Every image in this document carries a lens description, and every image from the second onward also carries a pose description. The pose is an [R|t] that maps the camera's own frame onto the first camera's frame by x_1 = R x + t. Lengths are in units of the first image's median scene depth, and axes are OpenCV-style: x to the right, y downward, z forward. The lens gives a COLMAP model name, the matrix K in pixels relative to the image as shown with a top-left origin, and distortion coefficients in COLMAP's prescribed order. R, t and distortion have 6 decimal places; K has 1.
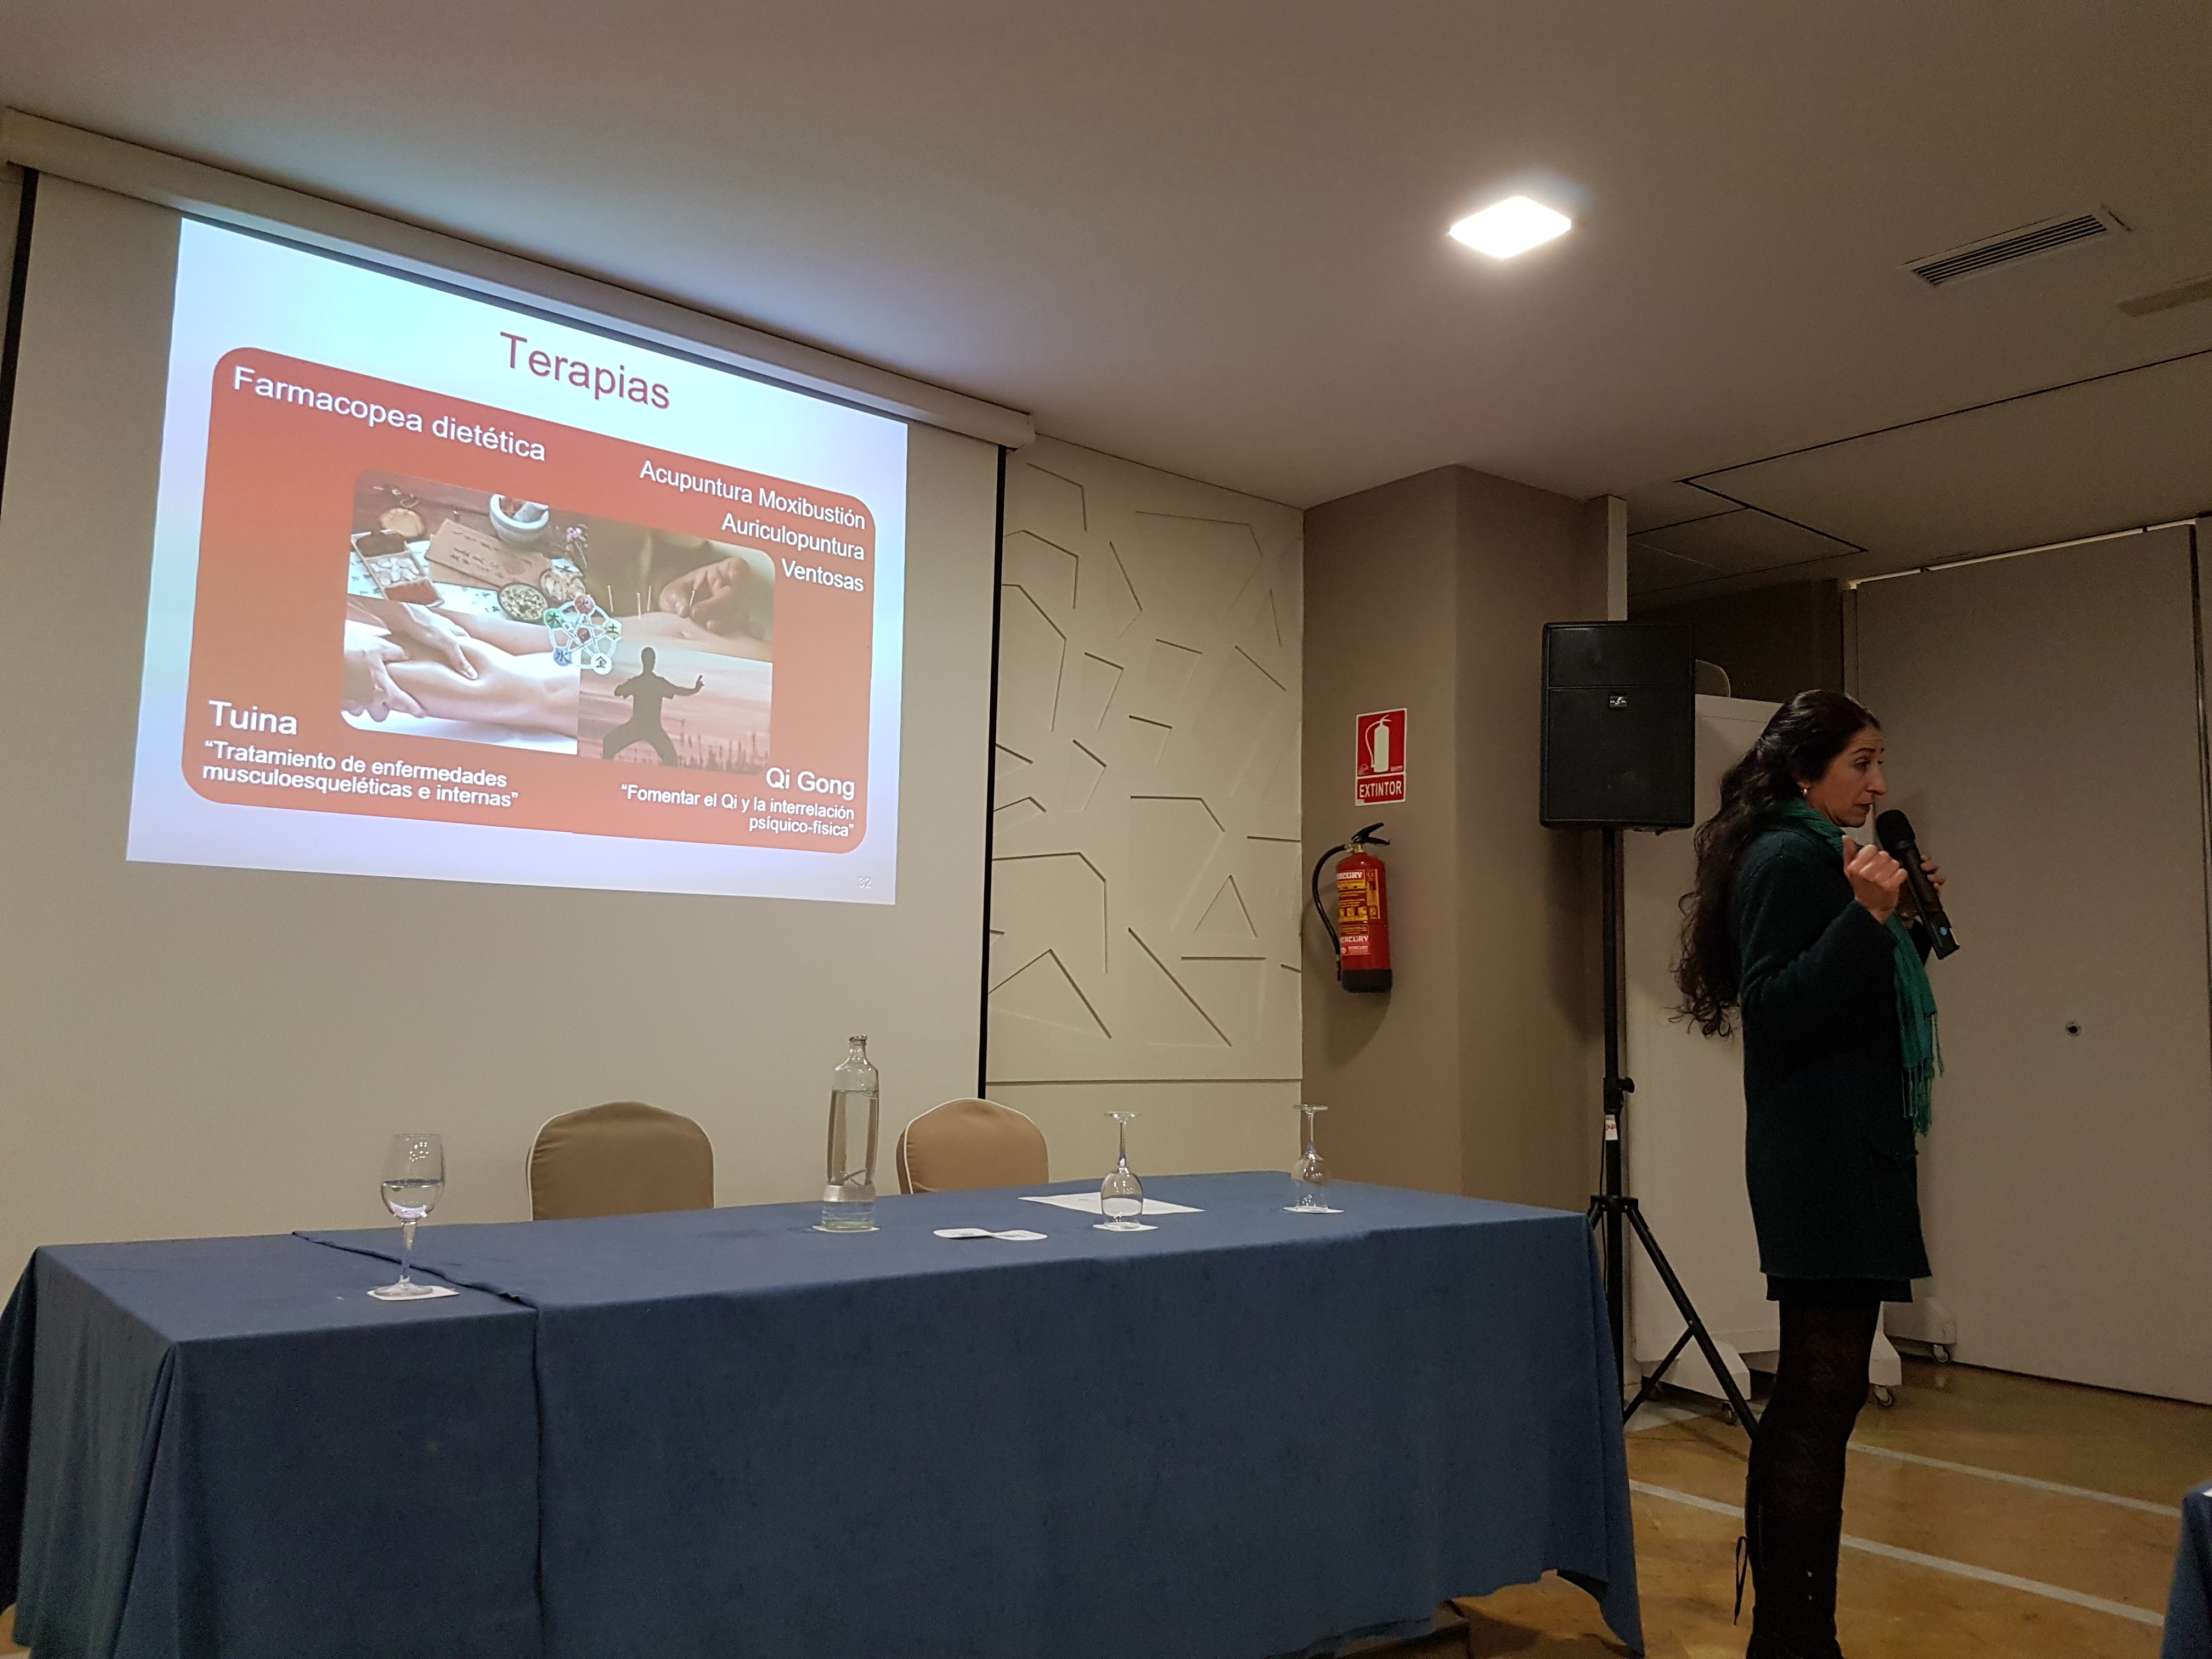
lens RADIAL K [[1715.3, 0, 1089.1], [0, 1715.3, 818.1], [0, 0, 1]] dist [0.127342, -0.158163]
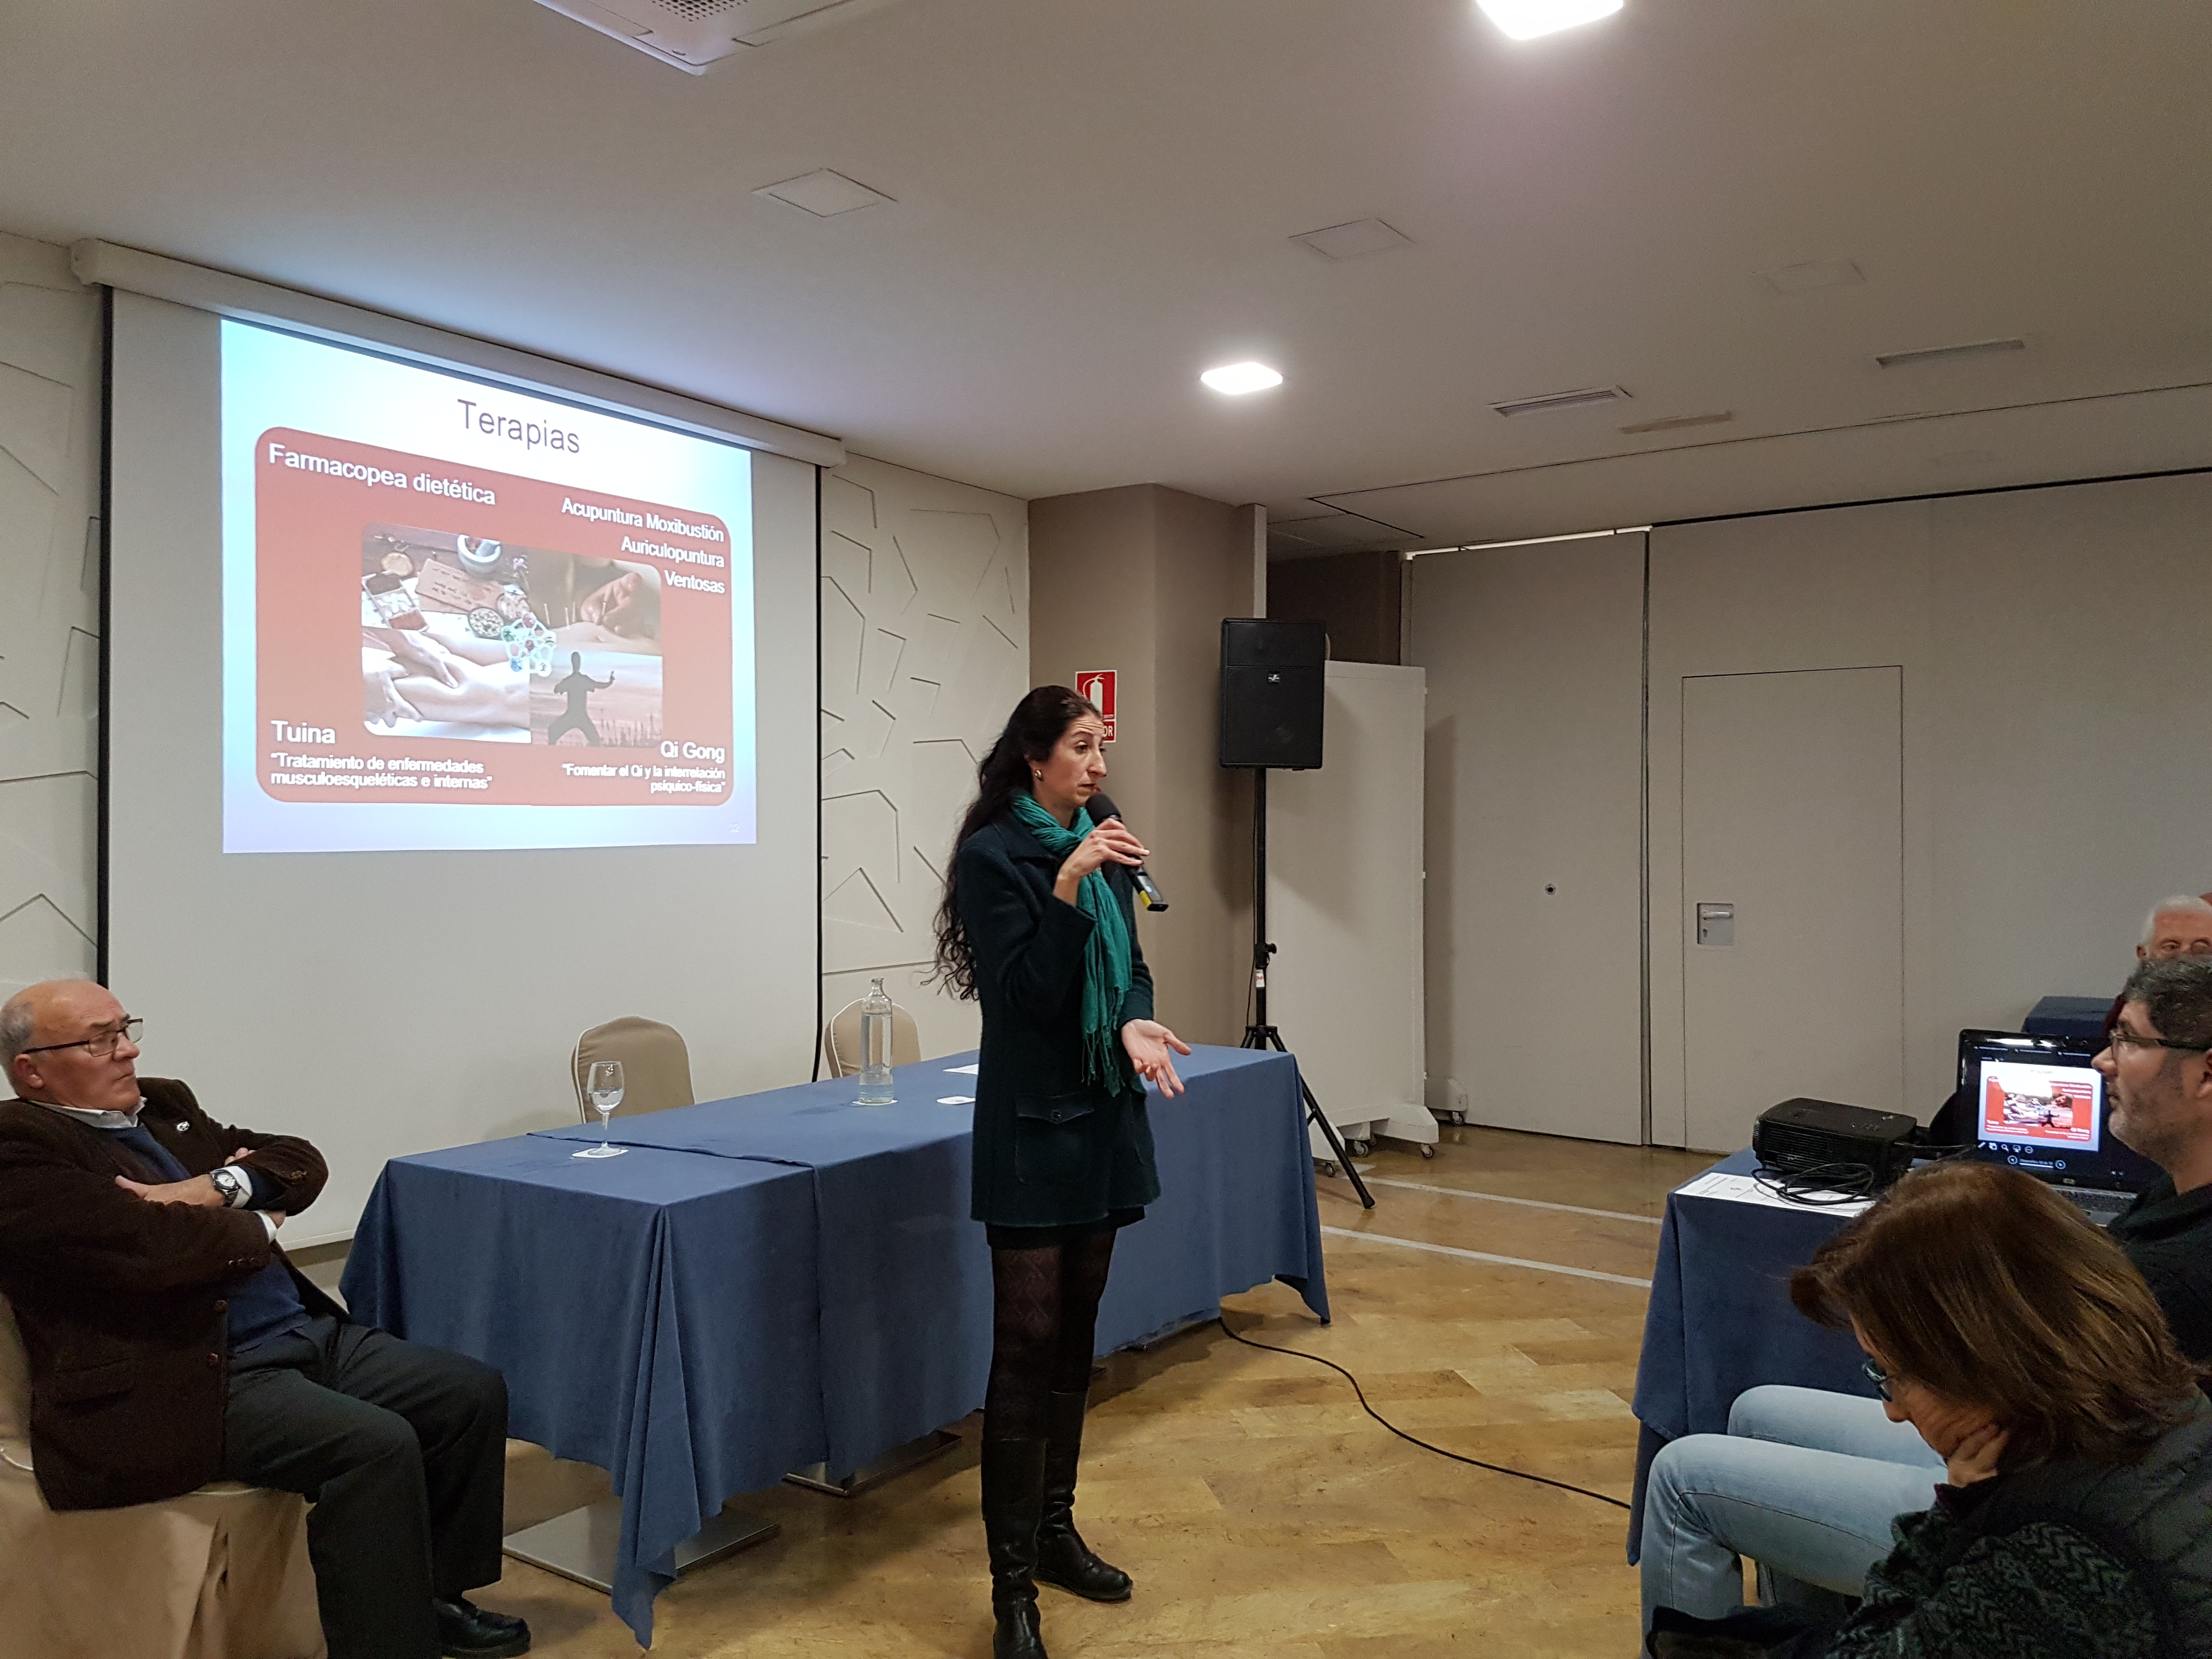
lens RADIAL K [[1715.3, 0, 1104.8], [0, 1715.3, 823.6], [0, 0, 1]] dist [0.127342, -0.158163]
pose [[0.960827, -0.022580, 0.276228, -0.227092], [-0.008587, 0.993772, 0.111103, -0.113194], [-0.277017, -0.109122, 0.954649, -0.301134]]
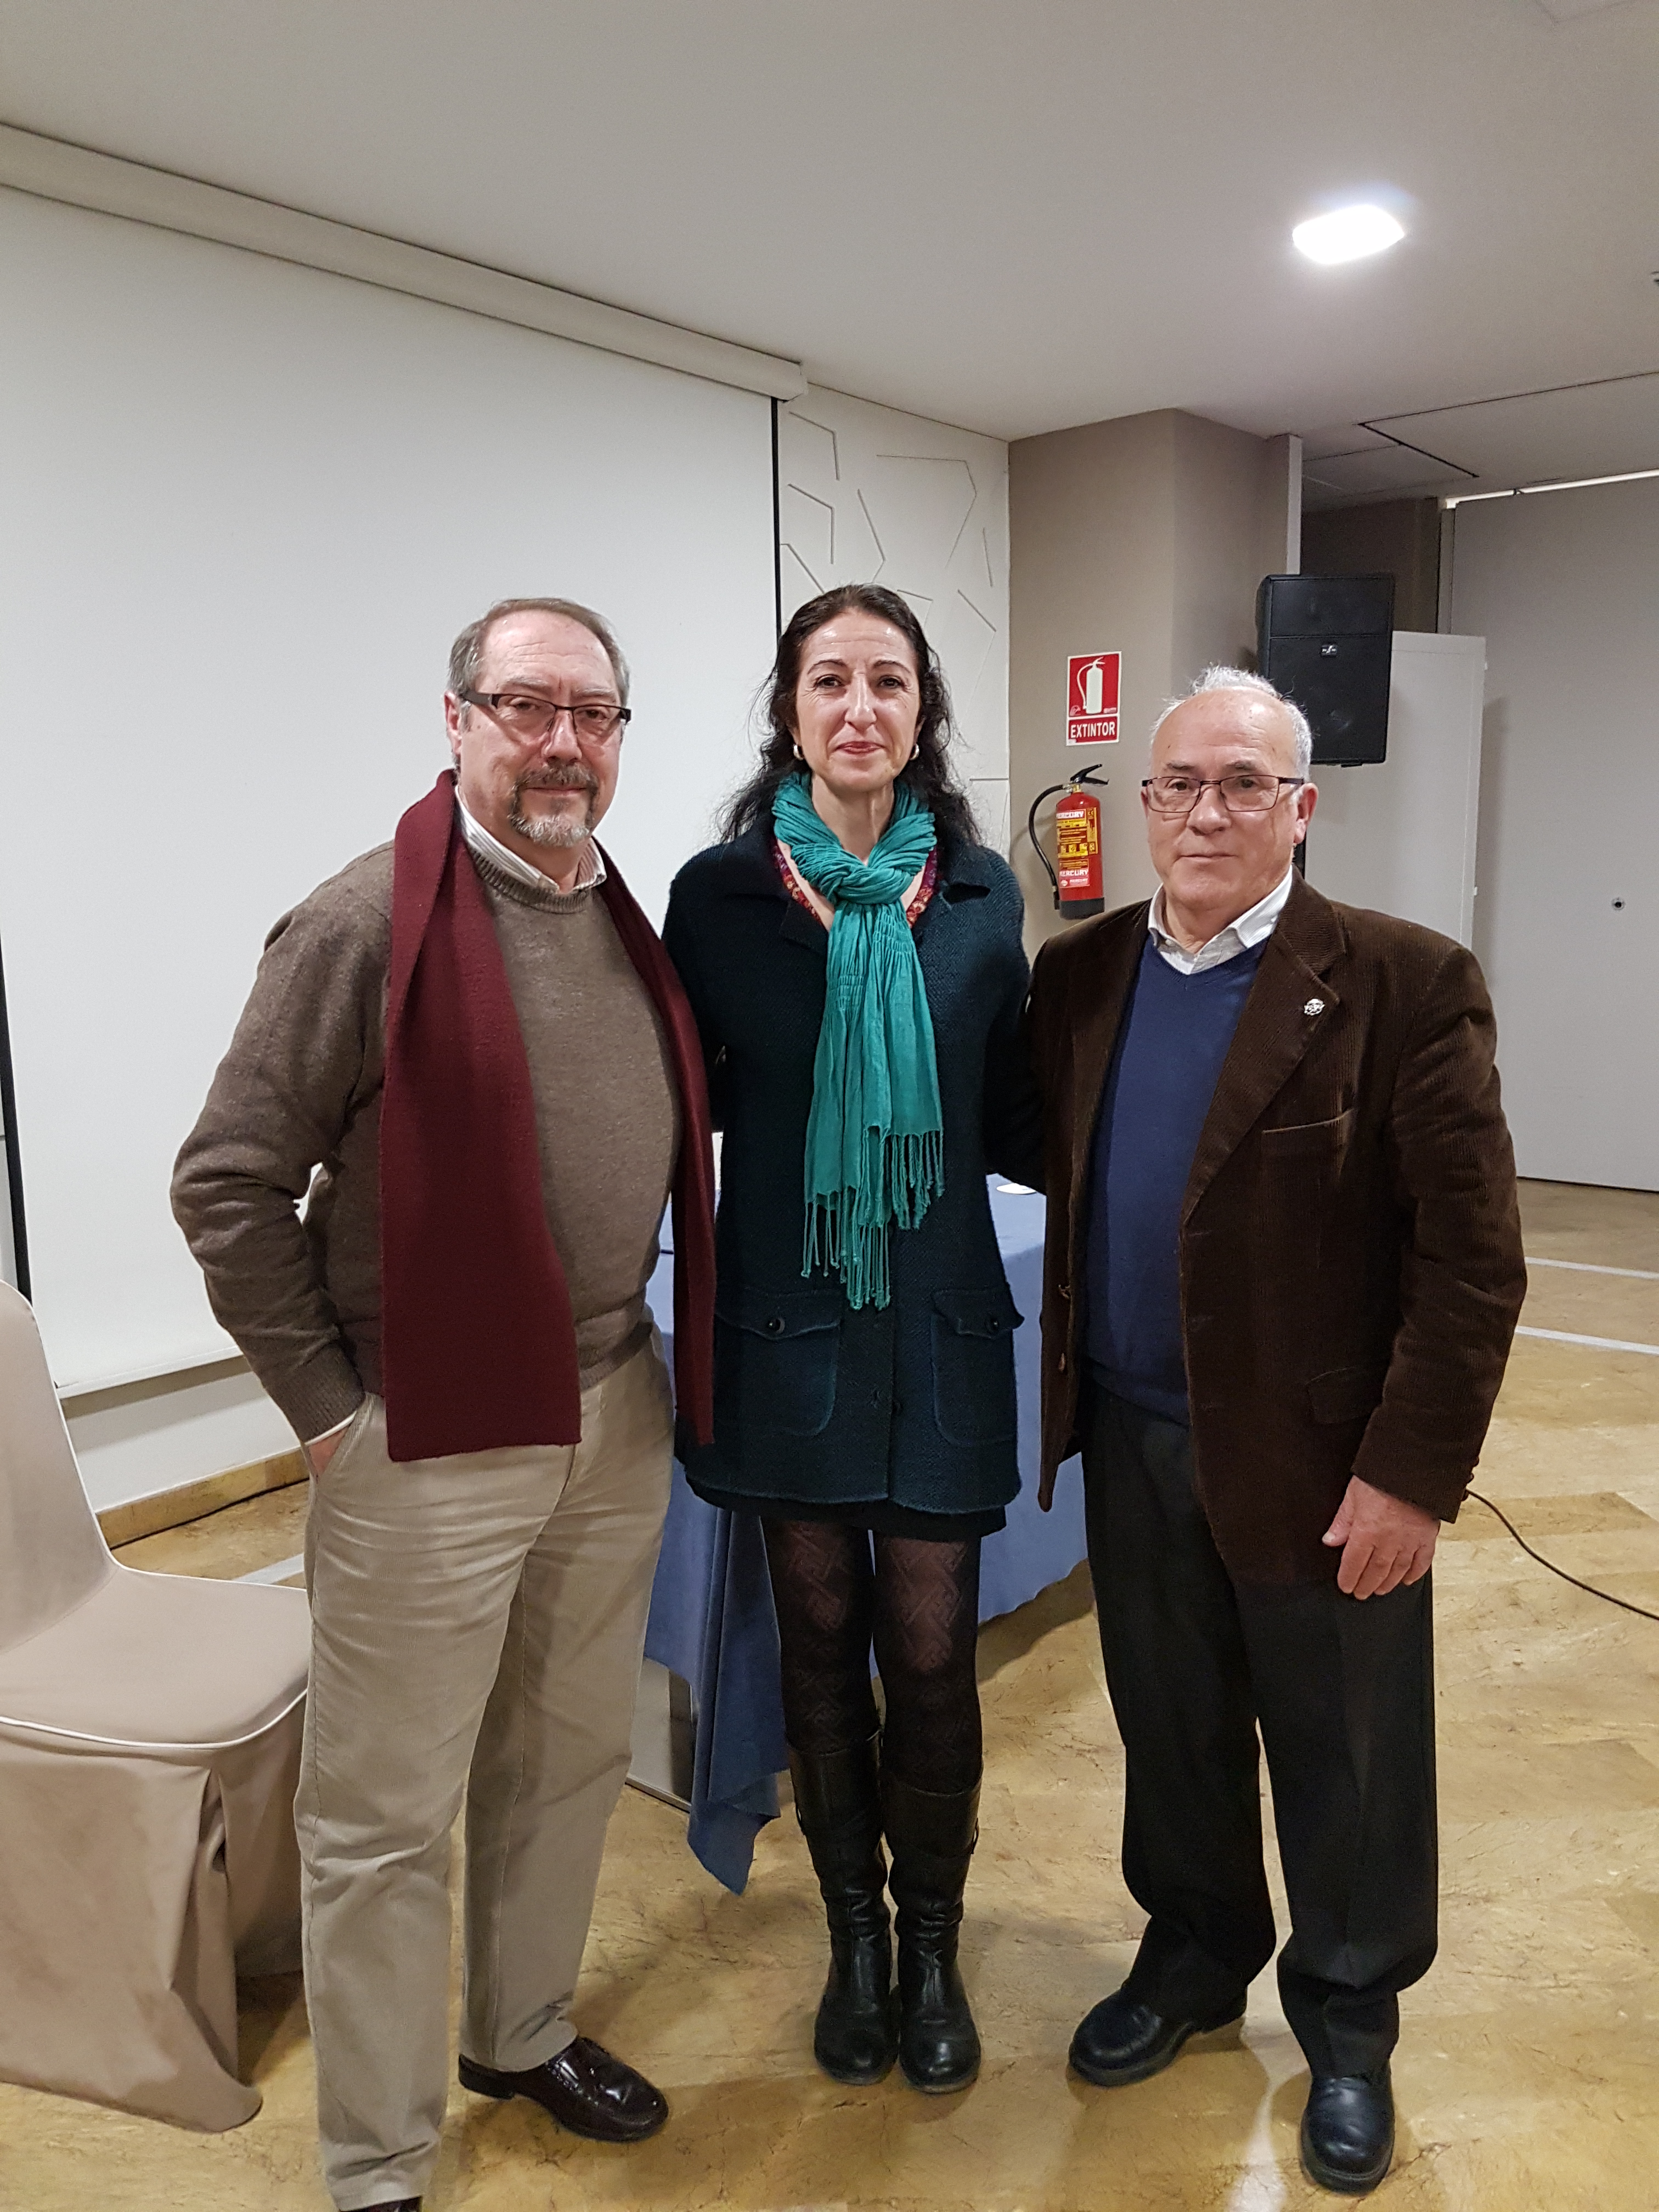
lens RADIAL K [[1715.3, 0, 844.1], [0, 1715.3, 1125.6], [0, 0, 1]] dist [0.127342, -0.158163]
pose [[0.977034, -0.079192, 0.197819, -0.275347], [0.025002, 0.964565, 0.262656, -0.083083], [-0.211610, -0.251678, 0.944394, -0.078735]]
